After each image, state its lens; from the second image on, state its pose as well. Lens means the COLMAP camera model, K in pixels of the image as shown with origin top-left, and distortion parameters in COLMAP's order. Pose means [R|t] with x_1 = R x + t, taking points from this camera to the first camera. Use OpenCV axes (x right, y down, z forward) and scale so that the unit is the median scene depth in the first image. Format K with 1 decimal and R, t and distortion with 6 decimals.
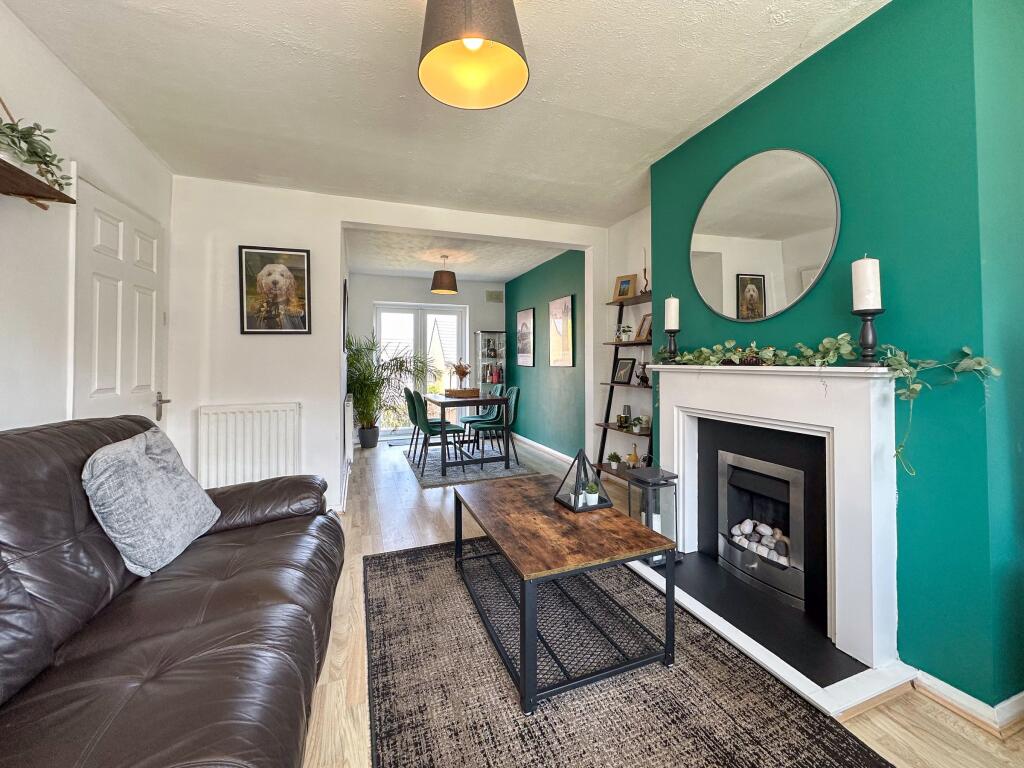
lens RADIAL K [[413.3, 0, 517.8], [0, 413.3, 382.5], [0, 0, 1]] dist [-0.000138, -0.000053]
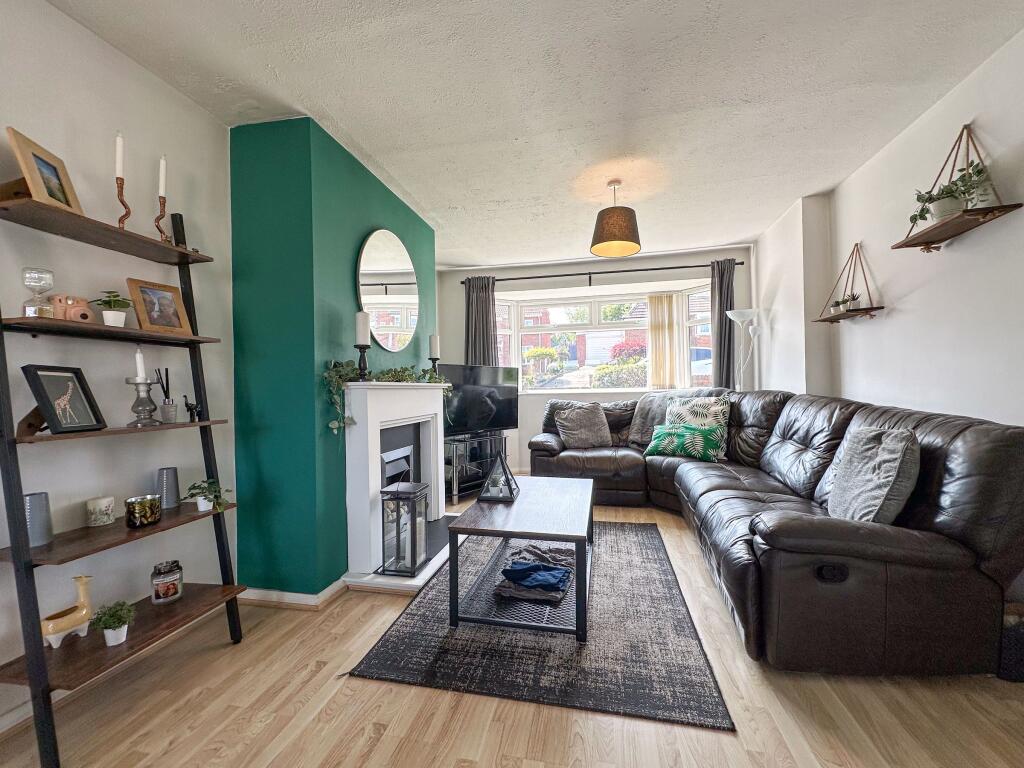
lens RADIAL K [[413.3, 0, 517.8], [0, 413.3, 382.5], [0, 0, 1]] dist [-0.000138, -0.000053]
pose [[-0.836213, 0.023772, 0.547889, -0.481690], [0.049672, 0.998237, 0.032499, -0.056064], [-0.546150, 0.054391, -0.835920, 1.709053]]
